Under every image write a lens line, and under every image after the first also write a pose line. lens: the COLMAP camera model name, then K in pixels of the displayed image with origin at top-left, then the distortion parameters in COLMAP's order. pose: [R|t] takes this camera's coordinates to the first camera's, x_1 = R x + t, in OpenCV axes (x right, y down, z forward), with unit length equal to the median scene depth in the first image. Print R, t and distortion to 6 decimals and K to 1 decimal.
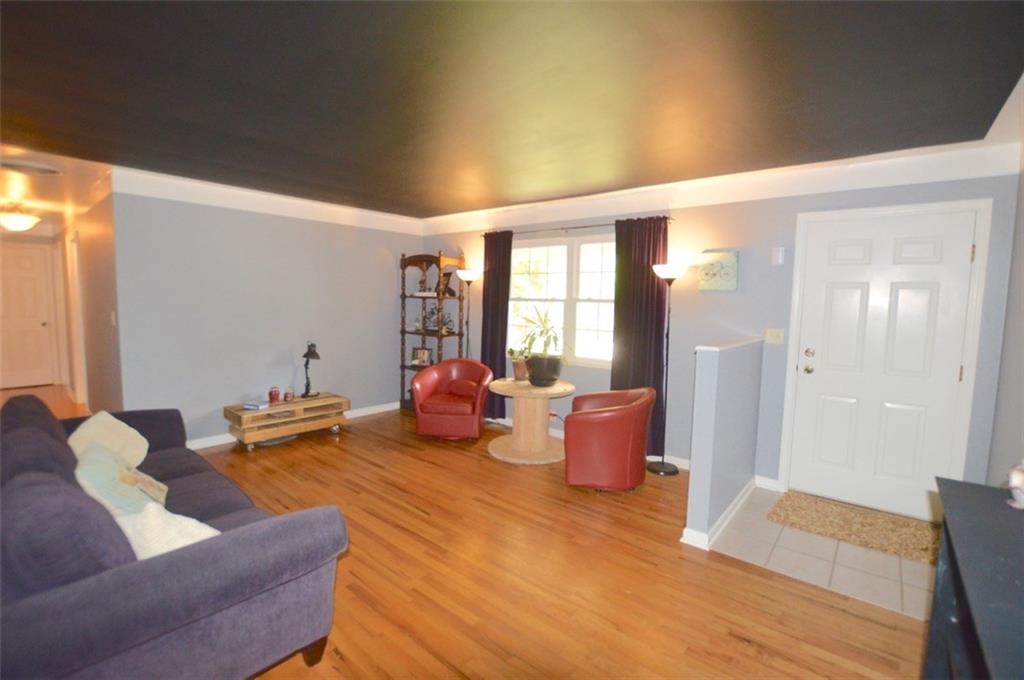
lens RADIAL K [[459.1, 0, 514.6], [0, 459.1, 336.4], [0, 0, 1]] dist [-0.029612, 0.001521]
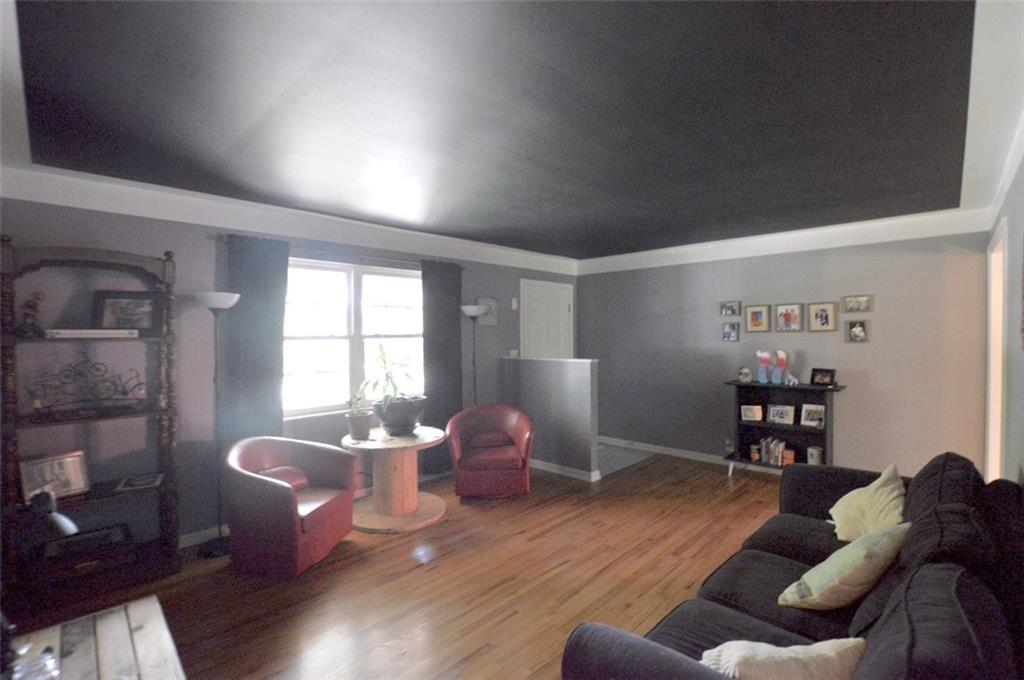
lens RADIAL K [[459.1, 0, 517.7], [0, 459.1, 339.1], [0, 0, 1]] dist [-0.029612, 0.001521]
pose [[0.068422, -0.039873, 0.996859, -0.809080], [0.087322, 0.995606, 0.033829, -0.085749], [-0.993828, 0.084733, 0.071603, 0.708097]]
